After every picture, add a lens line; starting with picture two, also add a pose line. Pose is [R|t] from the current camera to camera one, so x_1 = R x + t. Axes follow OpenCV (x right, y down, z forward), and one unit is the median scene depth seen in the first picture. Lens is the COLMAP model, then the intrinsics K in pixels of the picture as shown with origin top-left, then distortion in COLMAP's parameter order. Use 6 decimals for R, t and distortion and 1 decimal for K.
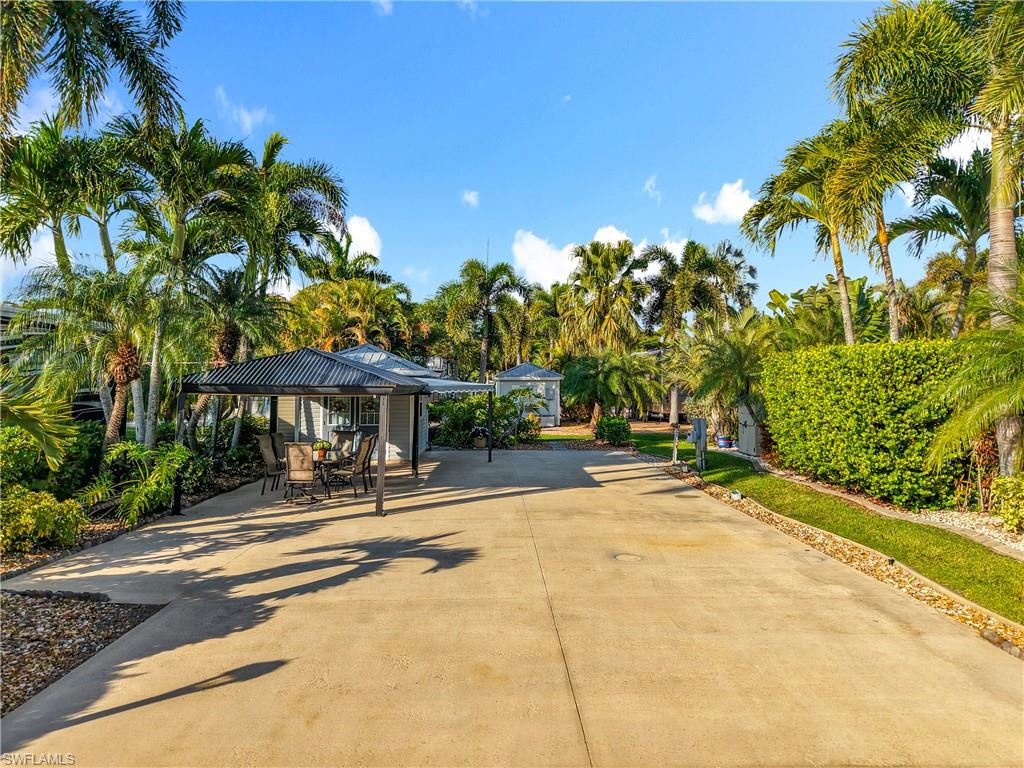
lens RADIAL K [[678.3, 0, 499.3], [0, 678.3, 380.0], [0, 0, 1]] dist [0.001045, 0.000917]
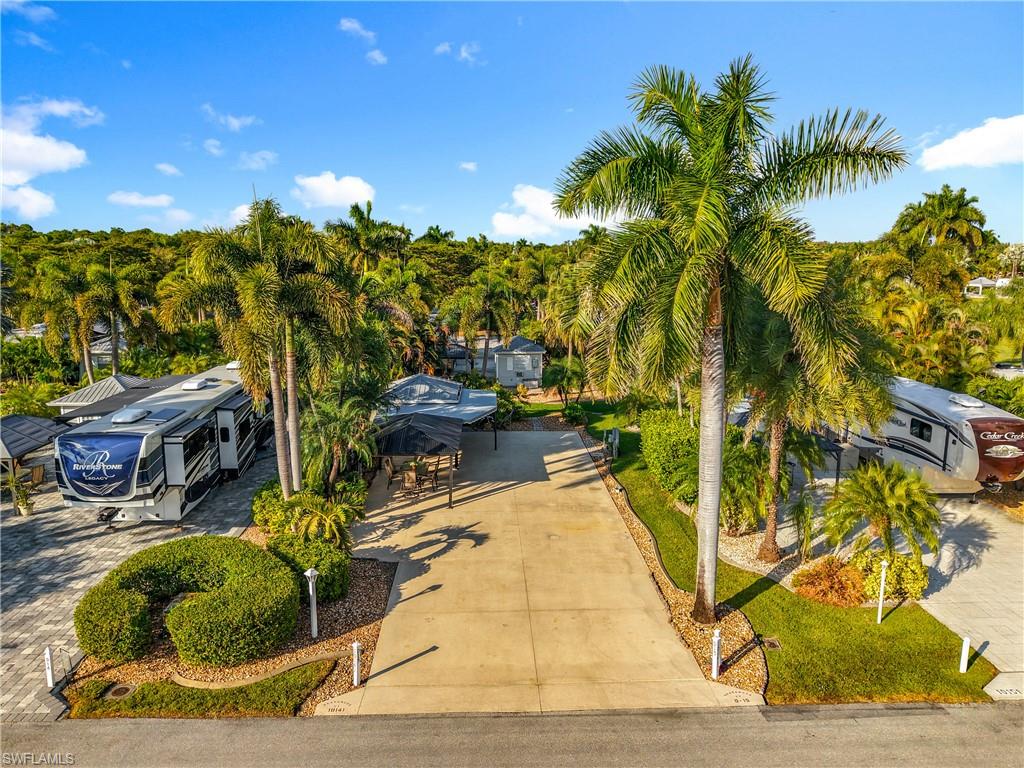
lens RADIAL K [[723.4, 0, 508.6], [0, 723.4, 359.4], [0, 0, 1]] dist [-0.001703, -0.004928]
pose [[0.999675, -0.002167, 0.025388, -0.022563], [-0.002320, 0.984492, 0.175415, -0.358415], [-0.025375, -0.175417, 0.984167, -0.645067]]
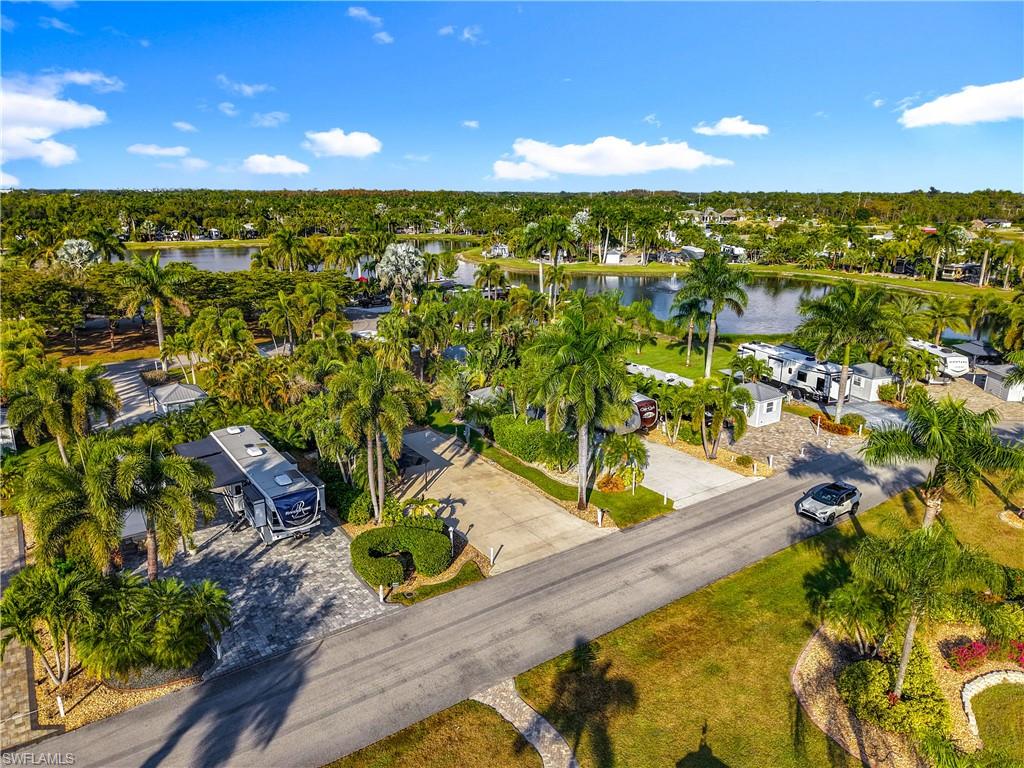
lens RADIAL K [[708.1, 0, 509.2], [0, 708.1, 367.4], [0, 0, 1]] dist [-0.002388, -0.000921]
pose [[0.822753, -0.130875, 0.553127, -1.070147], [-0.020170, 0.965796, 0.258519, -0.859781], [-0.568041, -0.223854, 0.791971, -1.324090]]
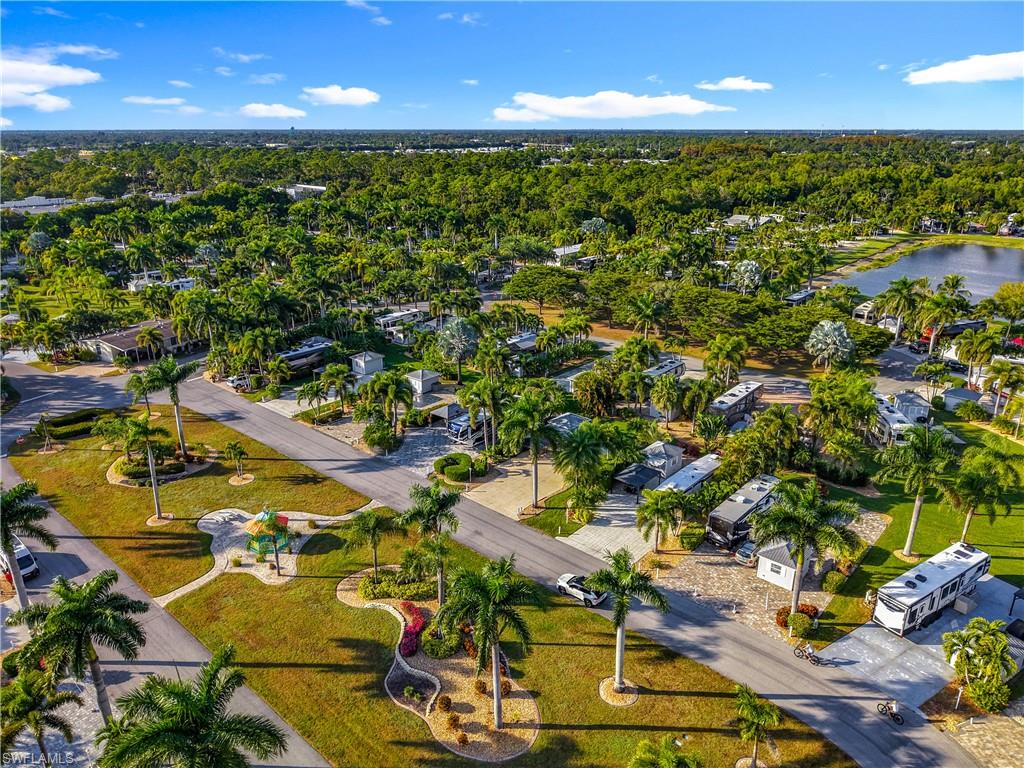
lens RADIAL K [[730.4, 0, 512.0], [0, 730.4, 384.0], [0, 0, 1]] dist [0.001807, -0.000447]
pose [[0.733772, 0.227121, -0.640308, 2.379541], [0.017079, 0.936003, 0.351578, -1.805471], [0.679181, -0.268914, 0.682934, -2.319490]]
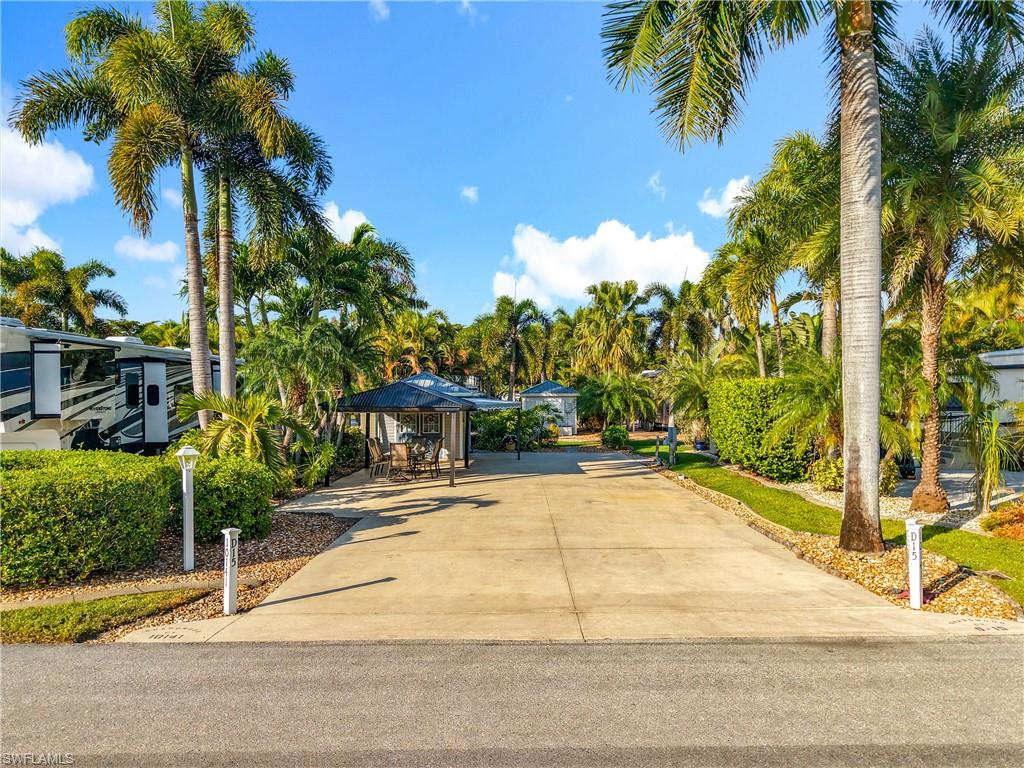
lens RADIAL K [[706.2, 0, 530.2], [0, 706.2, 417.9], [0, 0, 1]] dist [0.005180, -0.003040]
pose [[0.999969, -0.002898, 0.007286, -0.001103], [0.002614, 0.999244, 0.038782, -0.014790], [-0.007392, -0.038762, 0.999221, -0.342719]]
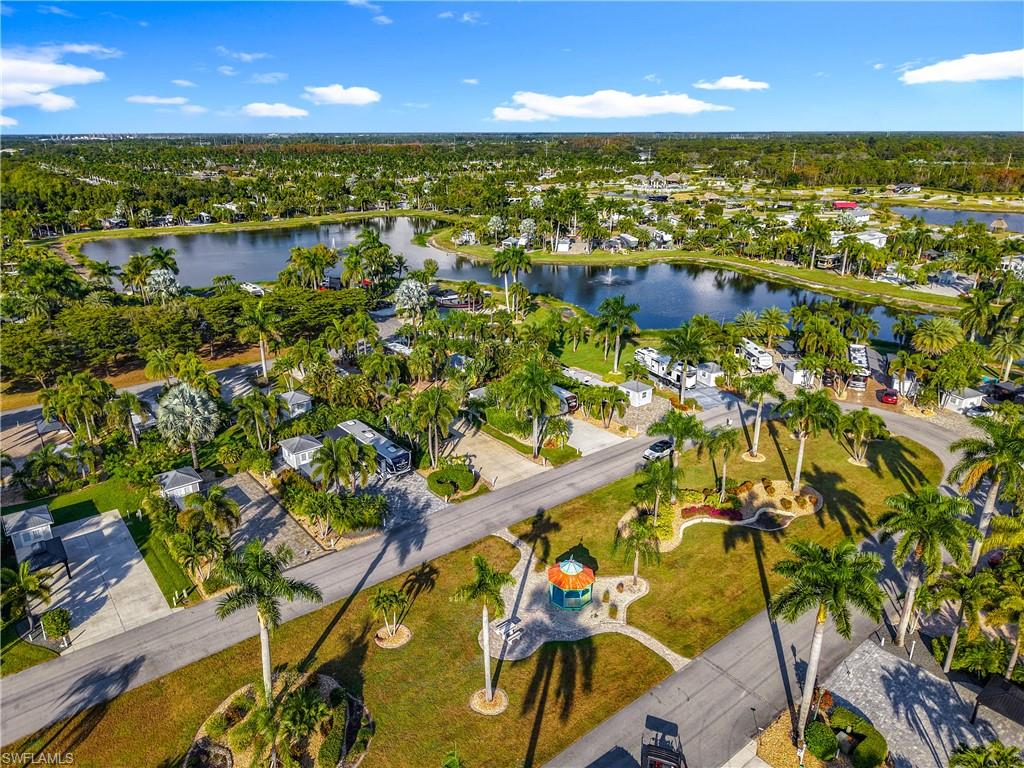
lens RADIAL K [[708.8, 0, 510.4], [0, 708.8, 389.9], [0, 0, 1]] dist [0.010710, 0.000434]
pose [[0.785834, -0.213227, 0.580516, -2.248939], [-0.014253, 0.932189, 0.361692, -1.804856], [-0.618273, -0.292504, 0.729506, -2.725869]]
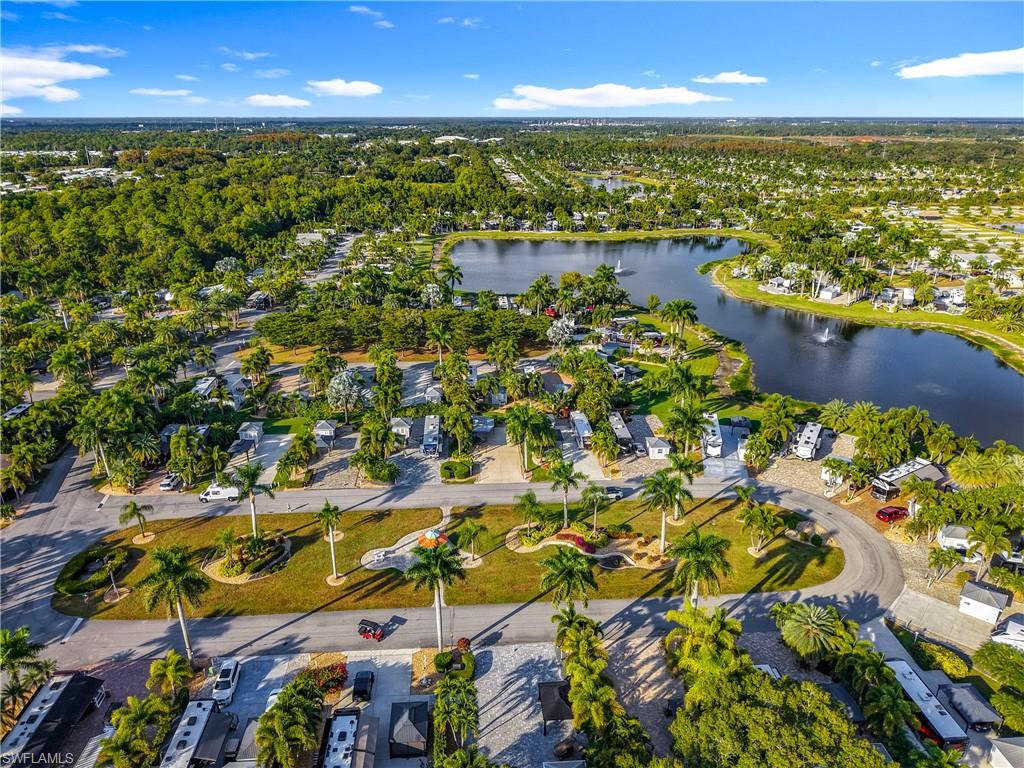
lens RADIAL K [[717.5, 0, 527.0], [0, 717.5, 386.2], [0, 0, 1]] dist [0.046584, -0.001611]
pose [[0.996238, -0.012723, 0.085715, -0.269905], [-0.021226, 0.923198, 0.383737, -2.859356], [-0.084015, -0.384113, 0.919456, -5.078065]]
